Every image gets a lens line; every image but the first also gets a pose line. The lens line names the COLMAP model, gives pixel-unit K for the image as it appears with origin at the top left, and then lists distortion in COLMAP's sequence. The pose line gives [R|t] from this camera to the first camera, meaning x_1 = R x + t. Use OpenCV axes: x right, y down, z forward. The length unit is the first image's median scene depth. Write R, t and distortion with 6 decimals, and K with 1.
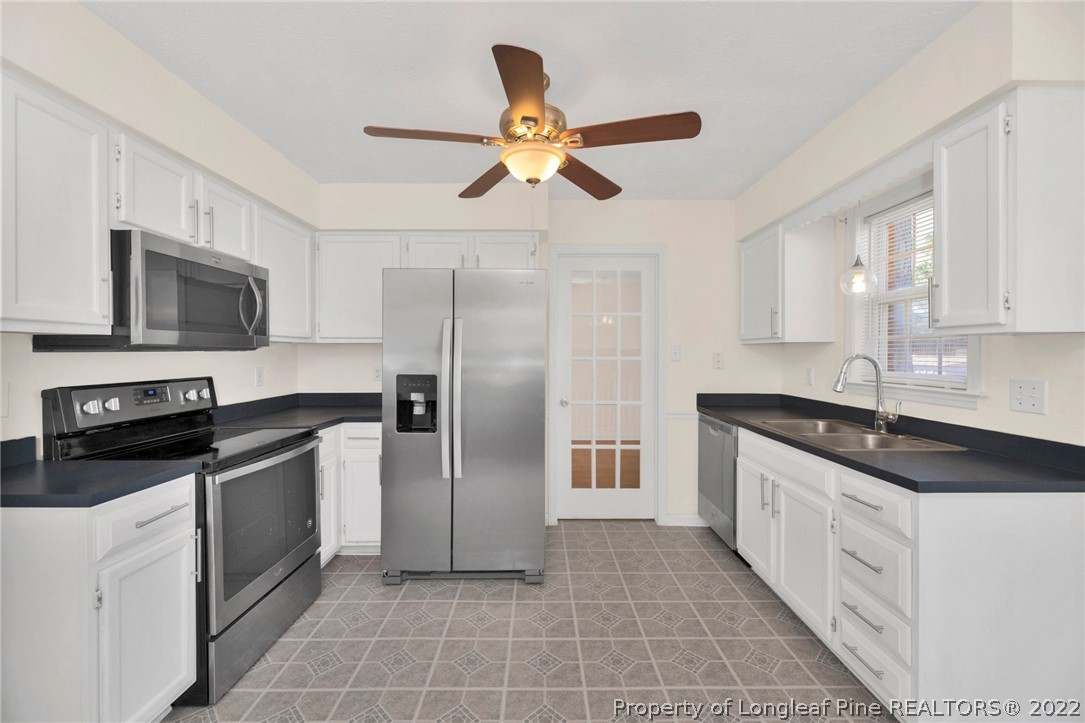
lens RADIAL K [[442.8, 0, 542.5], [0, 442.8, 361.5], [0, 0, 1]] dist [-0.001880, -0.000233]
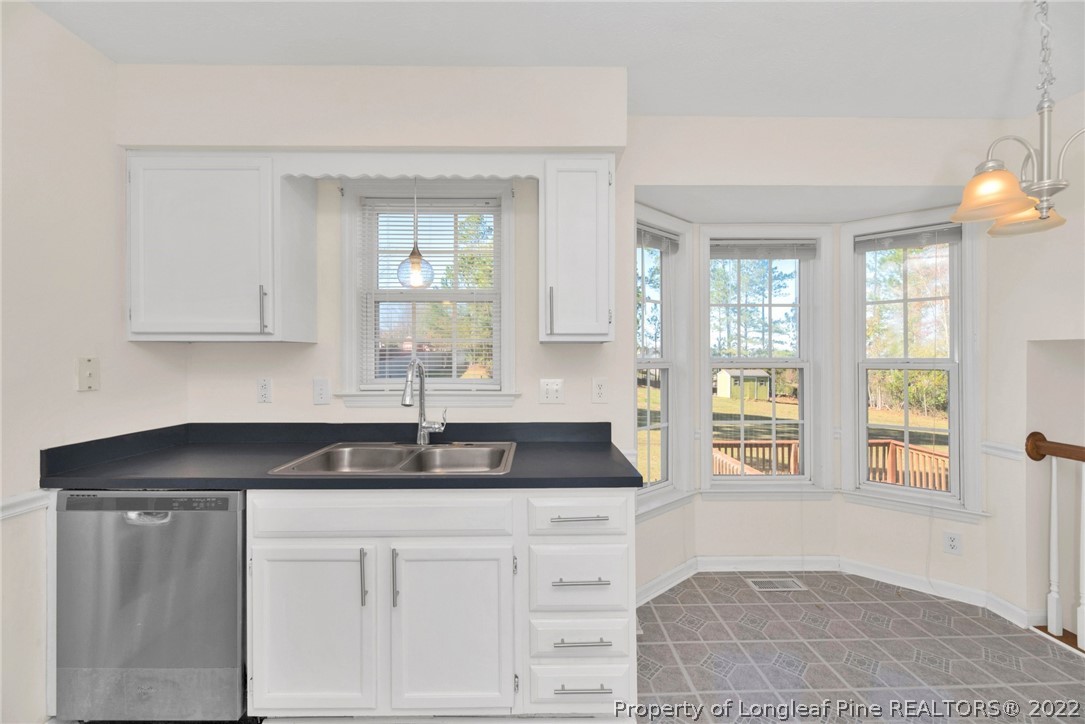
lens RADIAL K [[442.8, 0, 542.5], [0, 442.8, 362.0], [0, 0, 1]] dist [-0.001880, -0.000233]
pose [[-0.004993, -0.002477, 0.999984, -0.130595], [0.020745, 0.999781, 0.002580, -0.007520], [-0.999772, 0.020757, -0.004941, 0.737827]]
